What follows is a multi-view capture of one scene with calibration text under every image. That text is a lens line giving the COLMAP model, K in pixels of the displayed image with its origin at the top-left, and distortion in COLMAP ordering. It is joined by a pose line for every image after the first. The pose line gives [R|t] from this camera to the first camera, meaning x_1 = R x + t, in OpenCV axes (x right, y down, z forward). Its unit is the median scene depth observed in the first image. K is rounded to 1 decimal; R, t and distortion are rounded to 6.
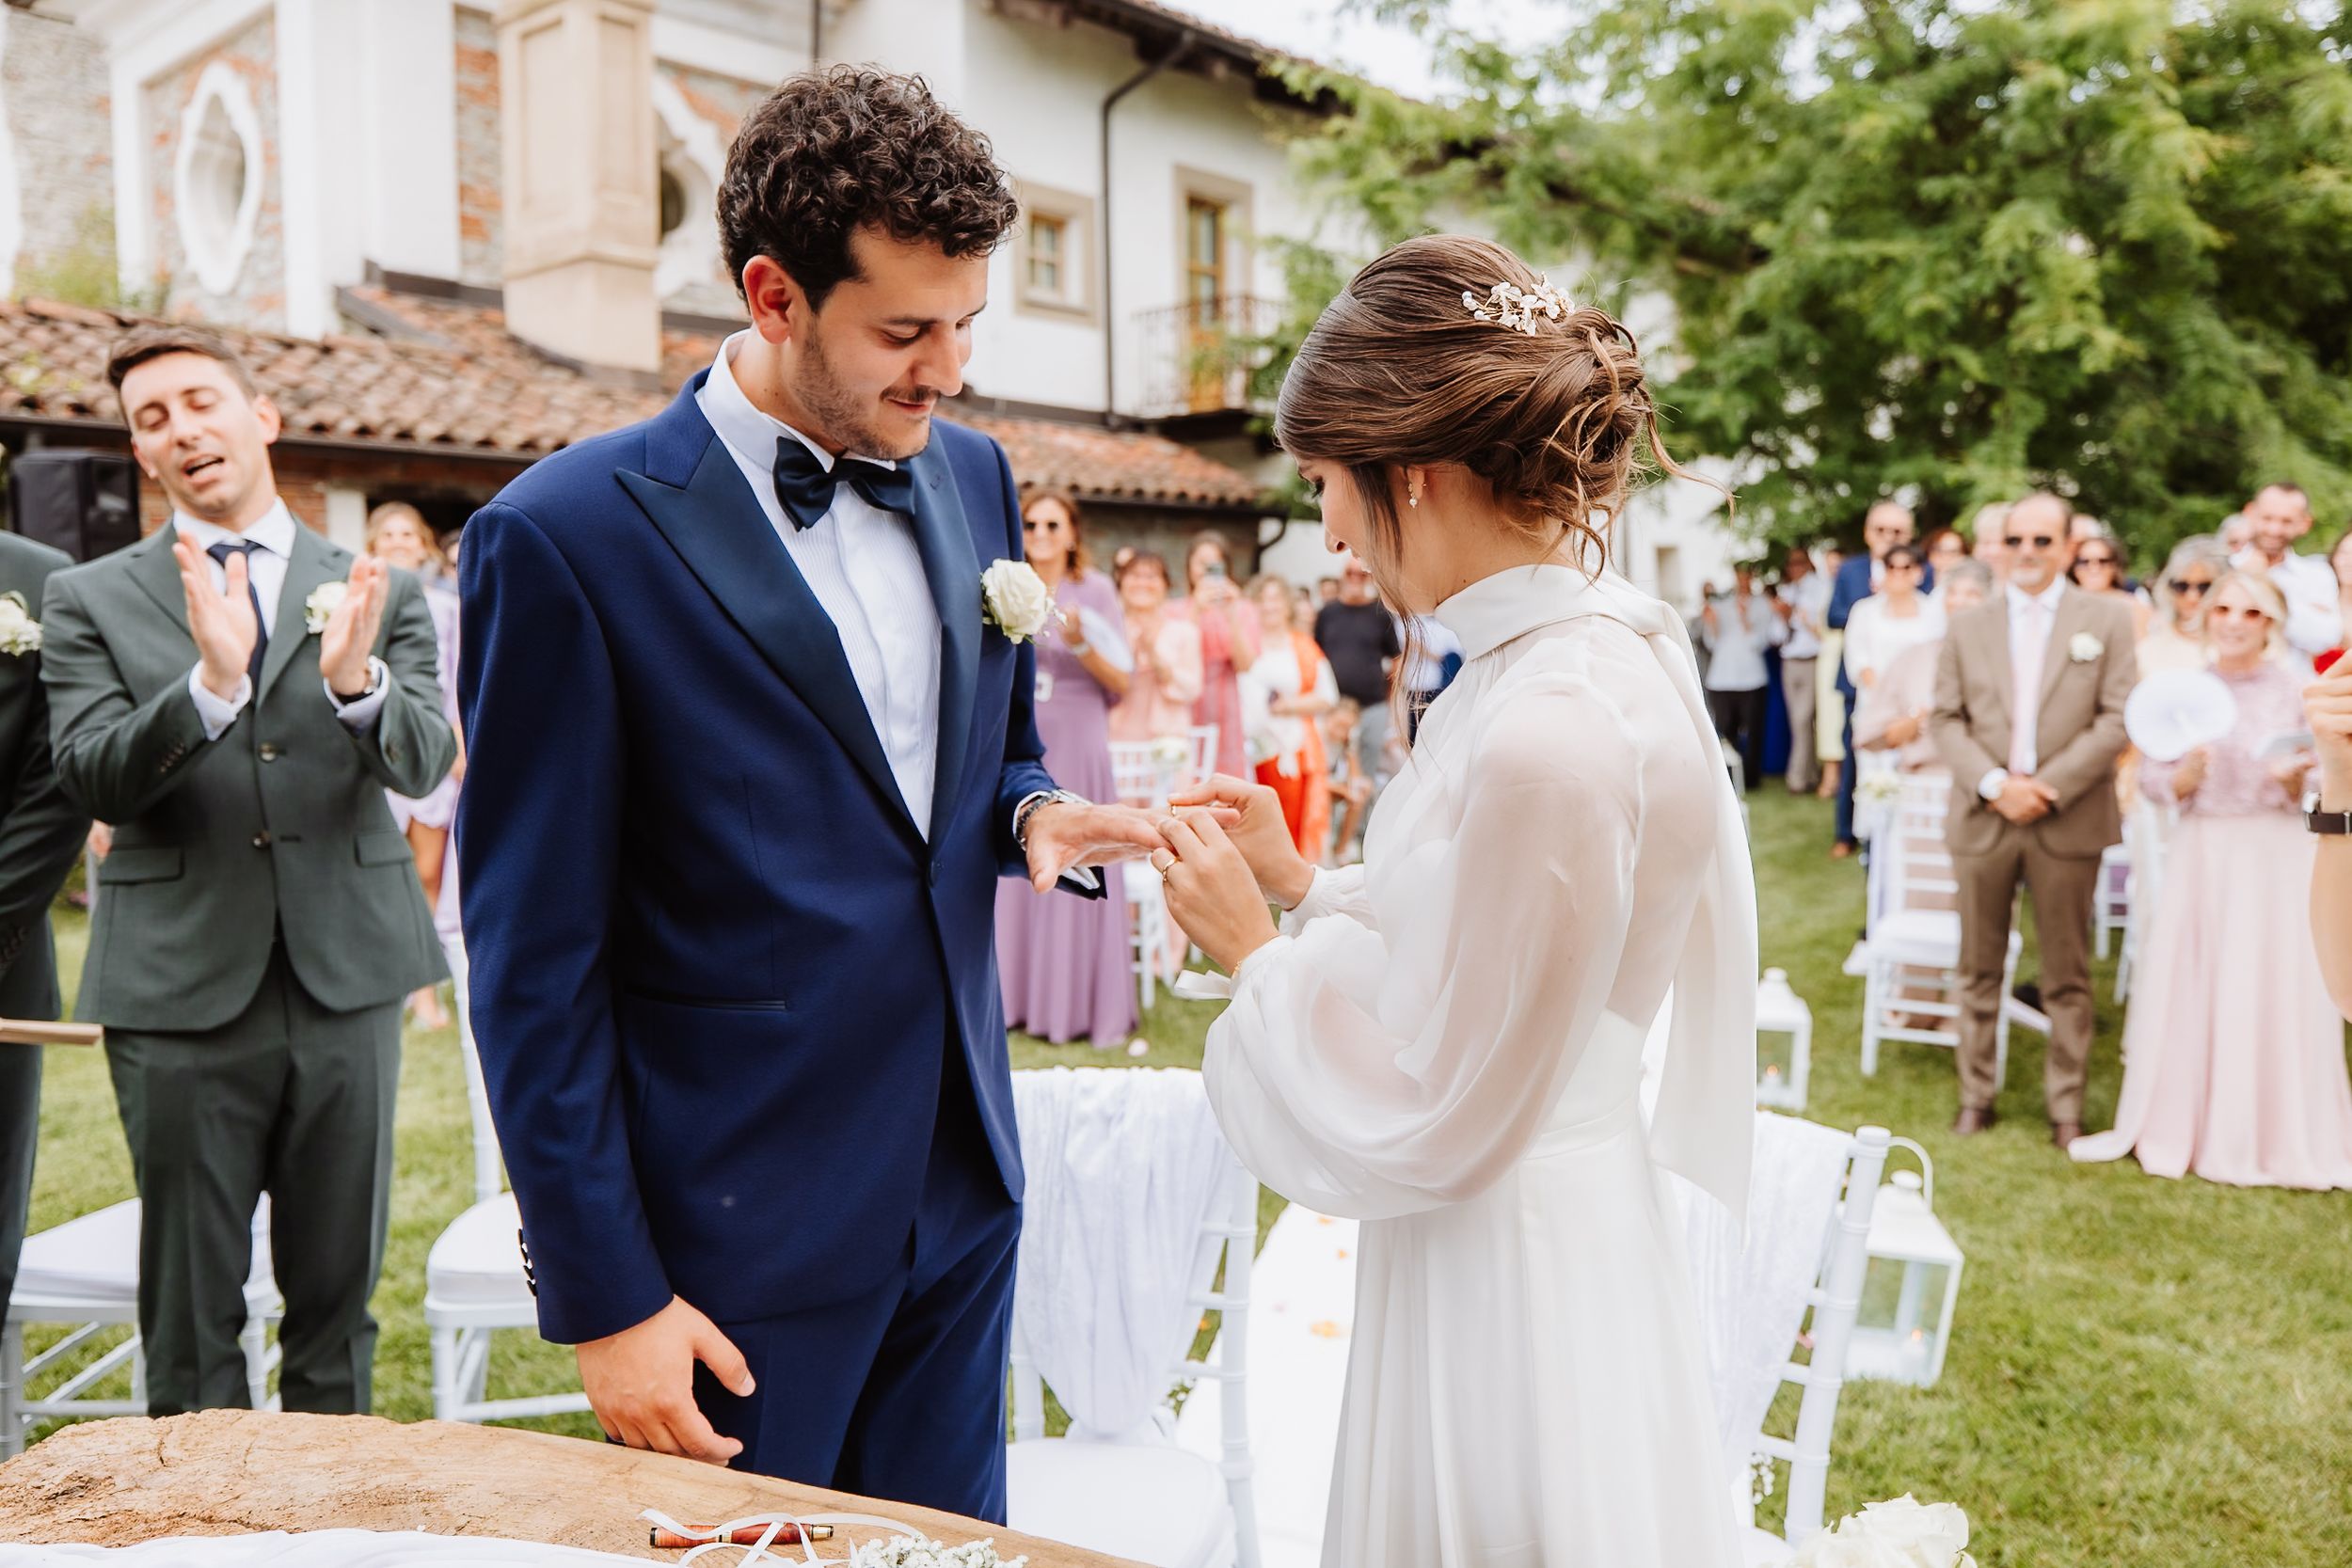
lens RADIAL K [[1862.7, 0, 1176.0], [0, 1862.7, 784.0], [0, 0, 1]] dist [0.010299, 0.004947]
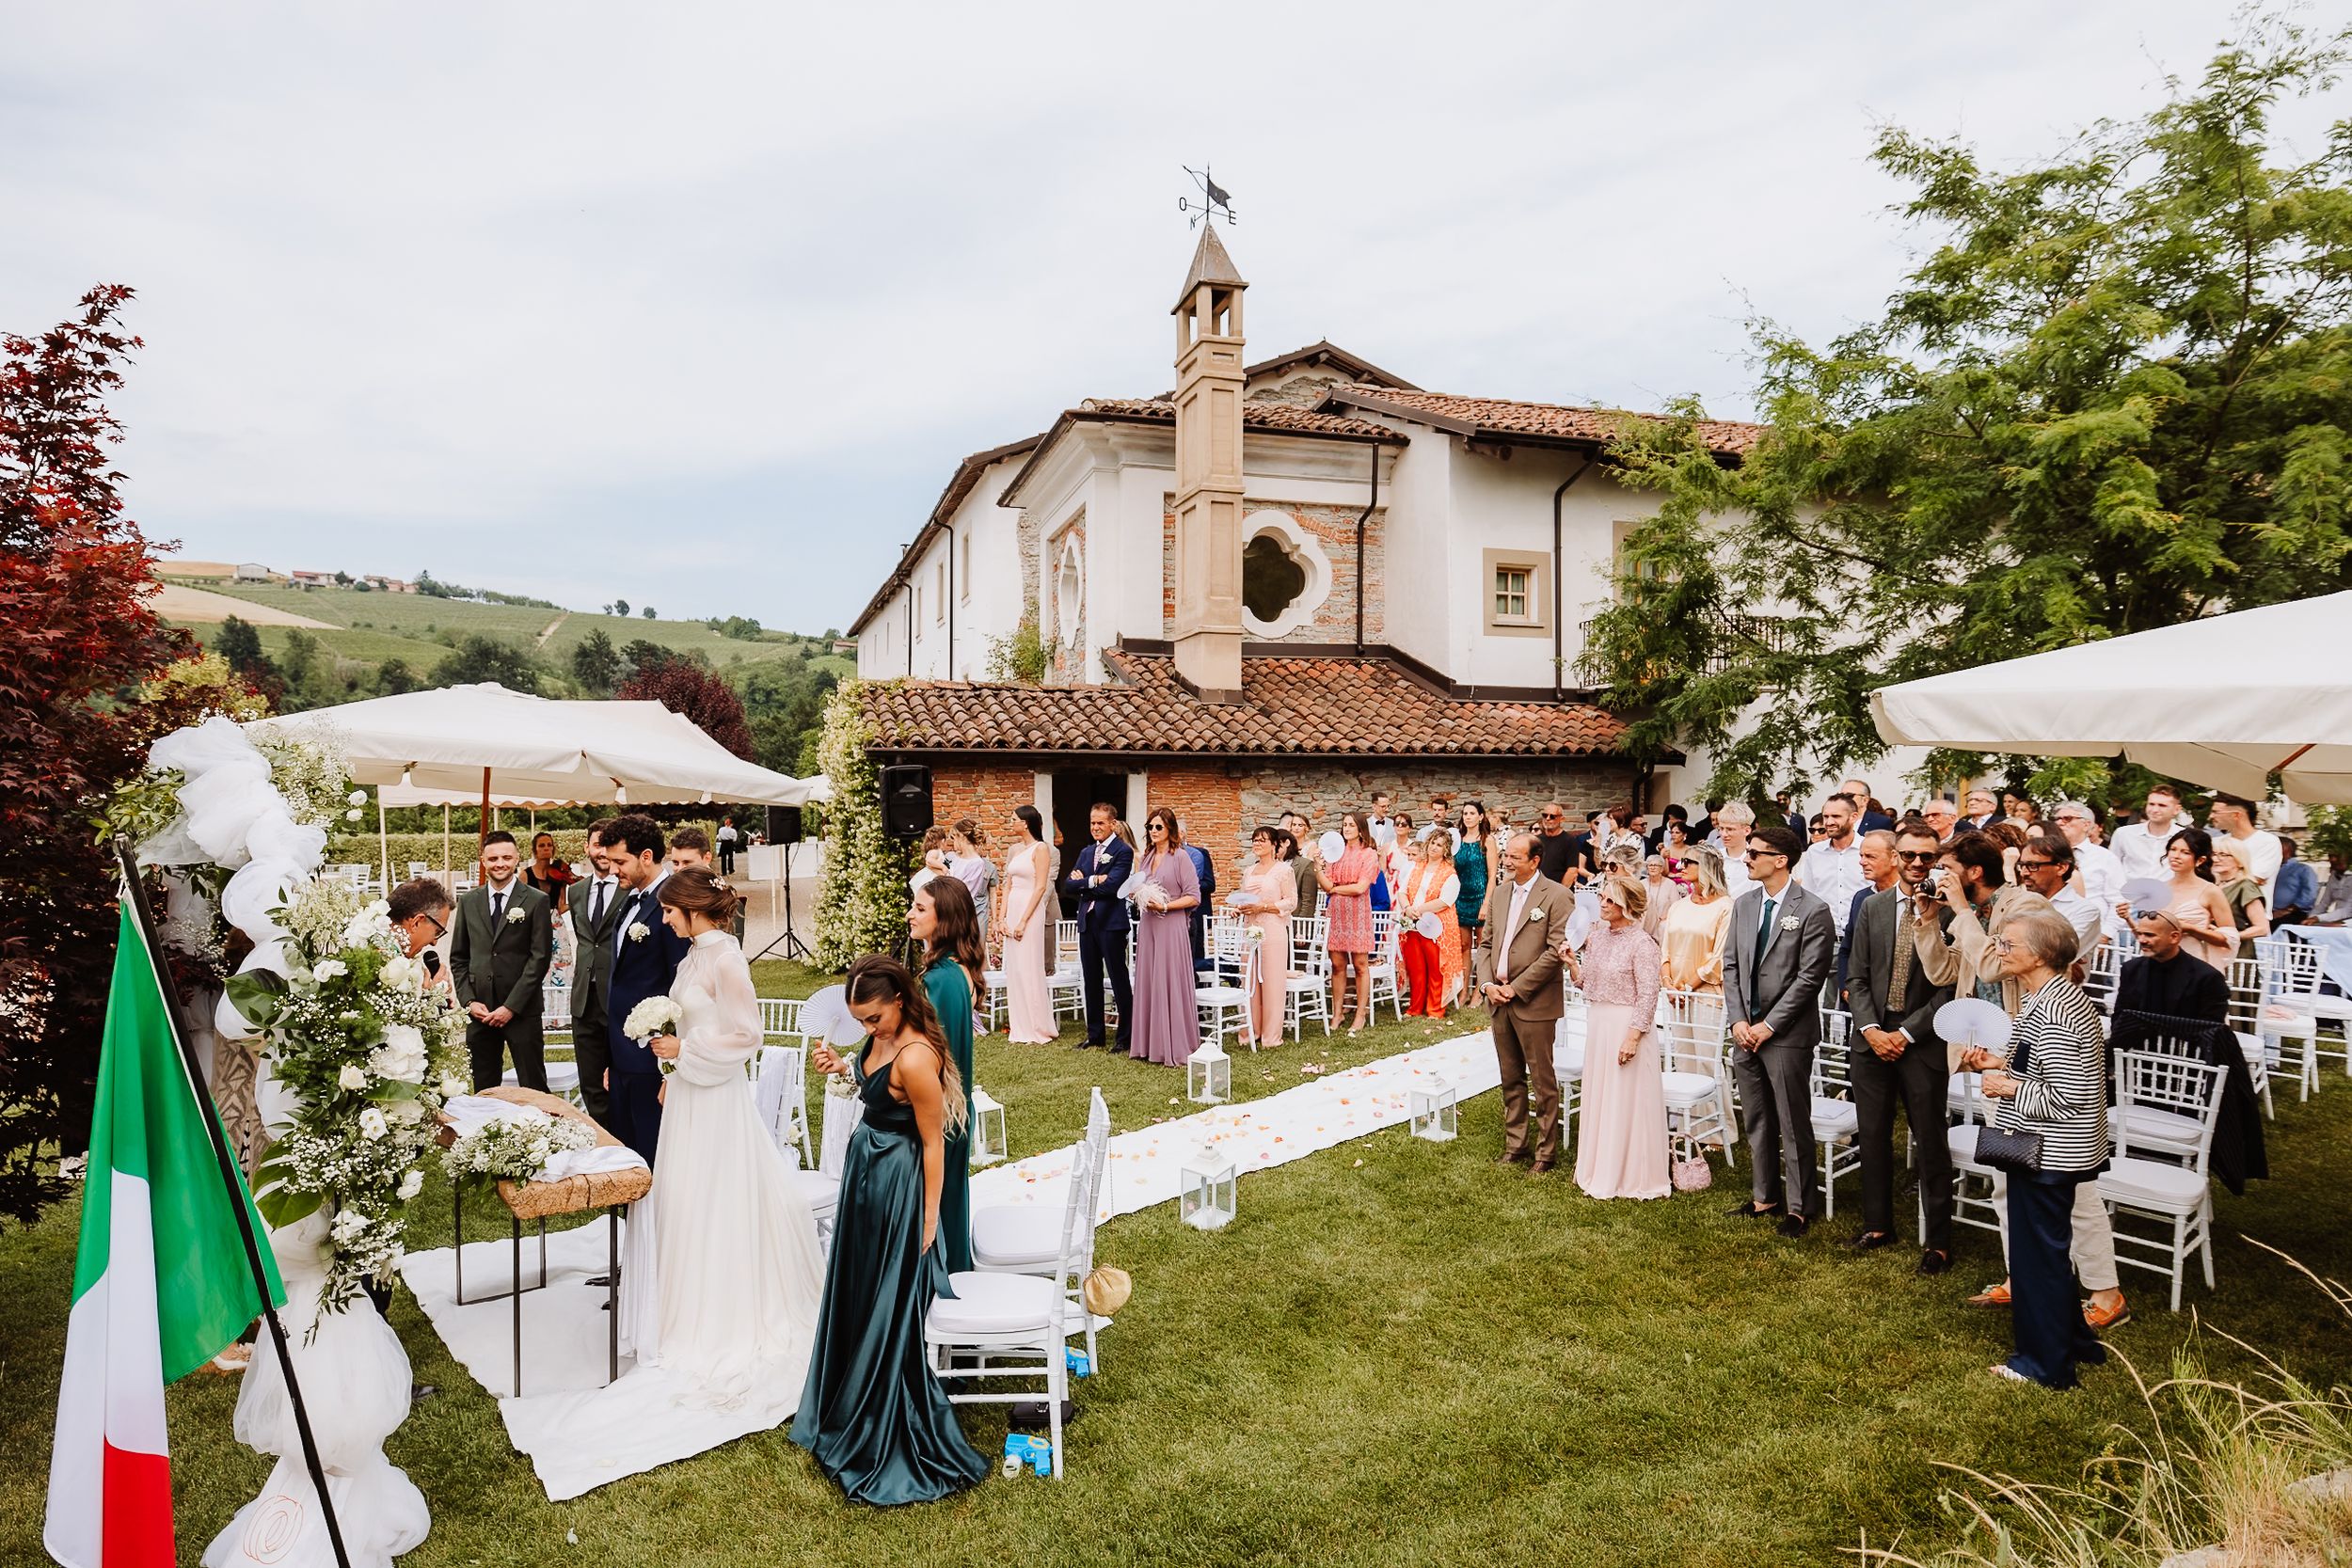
lens RADIAL K [[1376.4, 0, 1178.0], [0, 1376.4, 829.7], [0, 0, 1]] dist [0.002261, 0.000540]
pose [[0.860657, 0.016246, -0.508927, 0.390978], [-0.042247, 0.998323, -0.039576, -0.038695], [0.507430, 0.055562, 0.859900, -0.175960]]
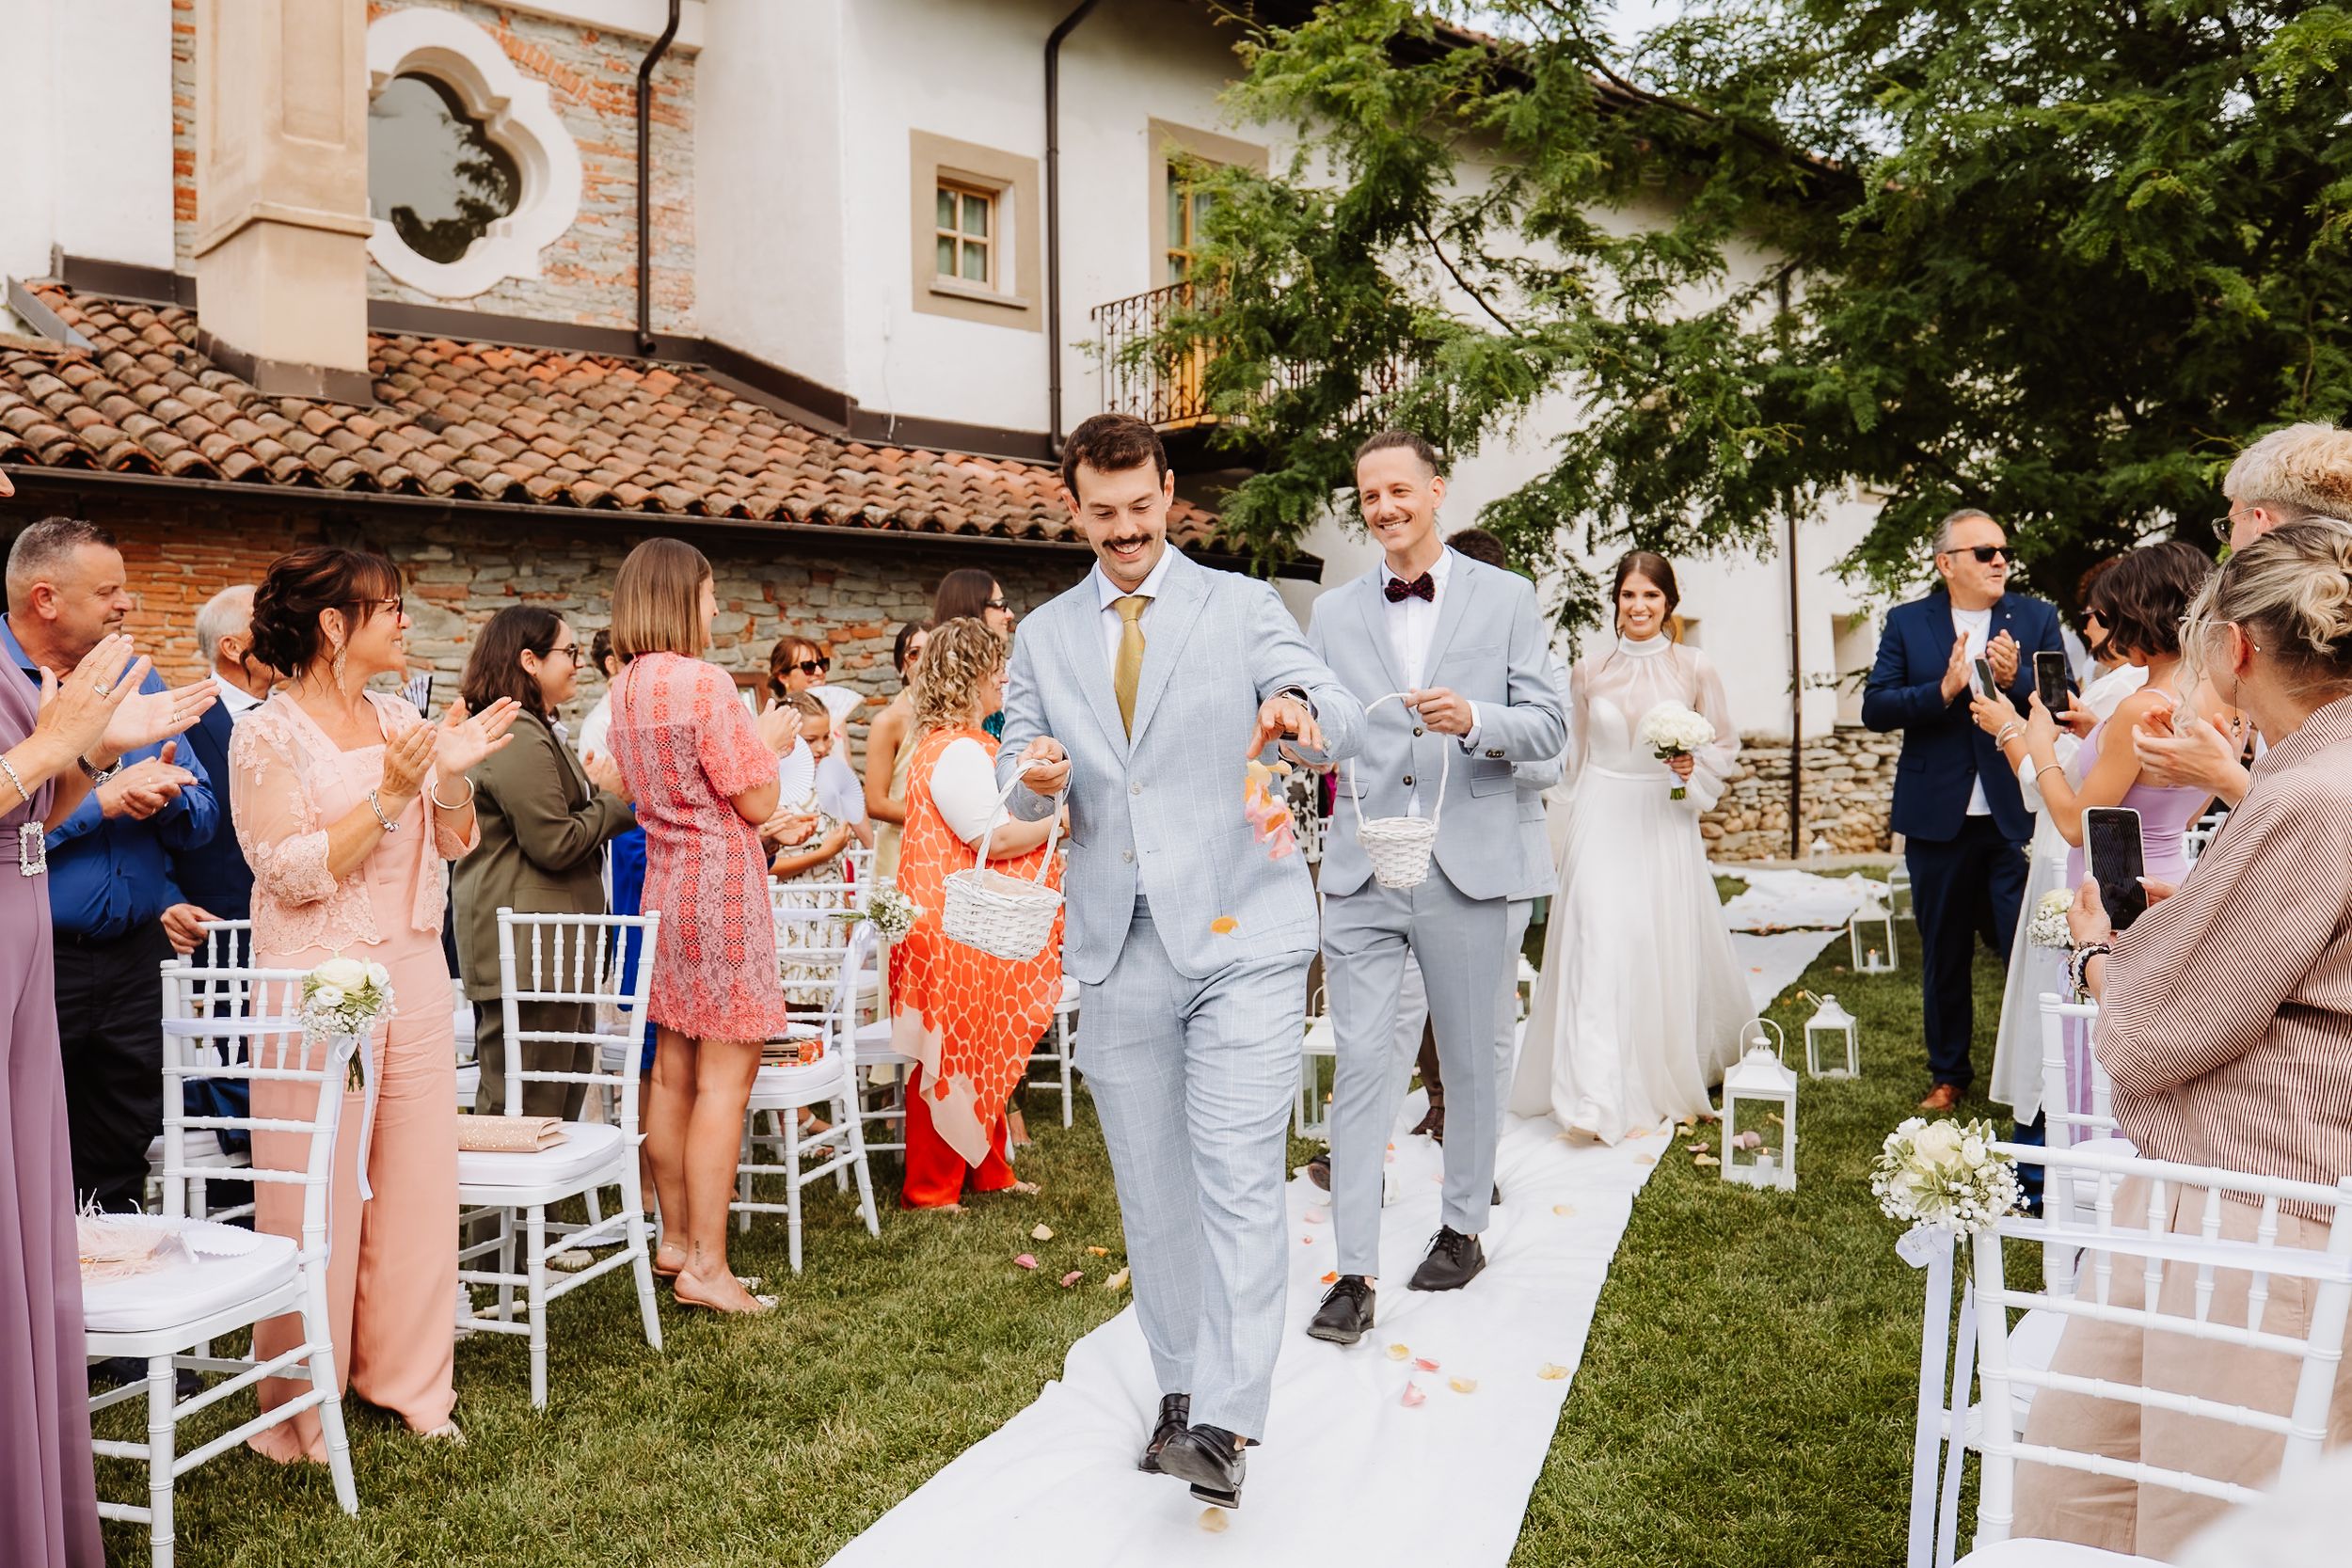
lens RADIAL K [[1938.1, 0, 1141.6], [0, 1938.1, 776.5], [0, 0, 1]] dist [-0.003467, 0.002974]
pose [[0.991783, 0.004794, -0.127843, 0.145885], [-0.011750, 0.998487, -0.053717, -0.026848], [0.127392, 0.054778, 0.990339, 0.325228]]
